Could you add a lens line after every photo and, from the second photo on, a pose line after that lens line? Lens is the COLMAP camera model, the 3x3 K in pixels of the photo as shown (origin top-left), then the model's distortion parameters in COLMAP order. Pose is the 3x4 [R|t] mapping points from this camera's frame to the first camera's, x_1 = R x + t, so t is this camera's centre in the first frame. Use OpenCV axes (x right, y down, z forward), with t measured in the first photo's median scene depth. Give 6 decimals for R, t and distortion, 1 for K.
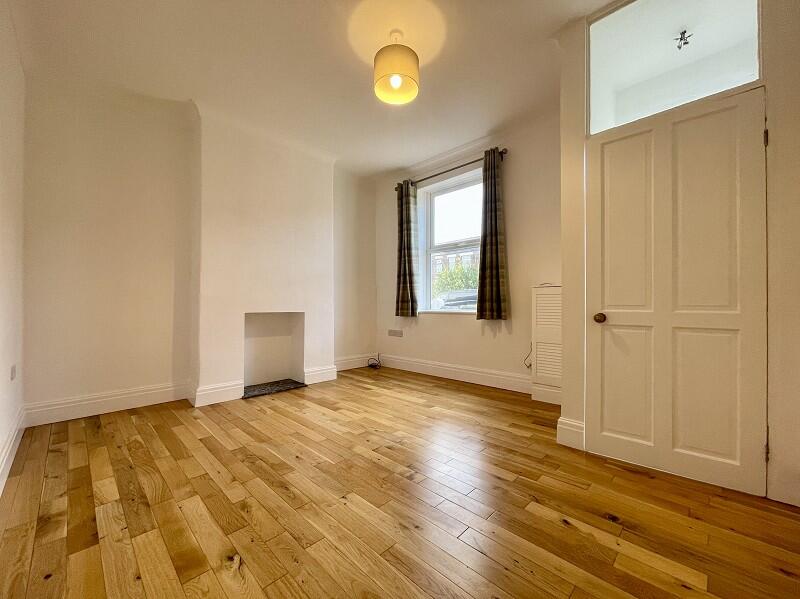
lens RADIAL K [[327.2, 0, 402.3], [0, 327.2, 301.2], [0, 0, 1]] dist [-0.006385, 0.000204]
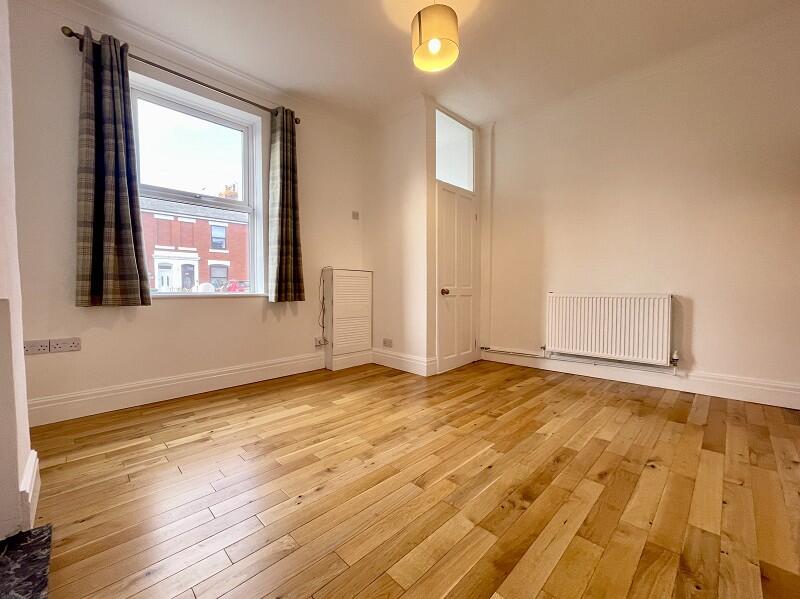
lens RADIAL K [[327.2, 0, 402.2], [0, 327.2, 300.0], [0, 0, 1]] dist [-0.006385, 0.000204]
pose [[0.013913, -0.028537, 0.999496, -0.671381], [-0.003375, 0.999586, 0.028586, 0.028067], [-0.999898, -0.003771, 0.013811, 0.728850]]
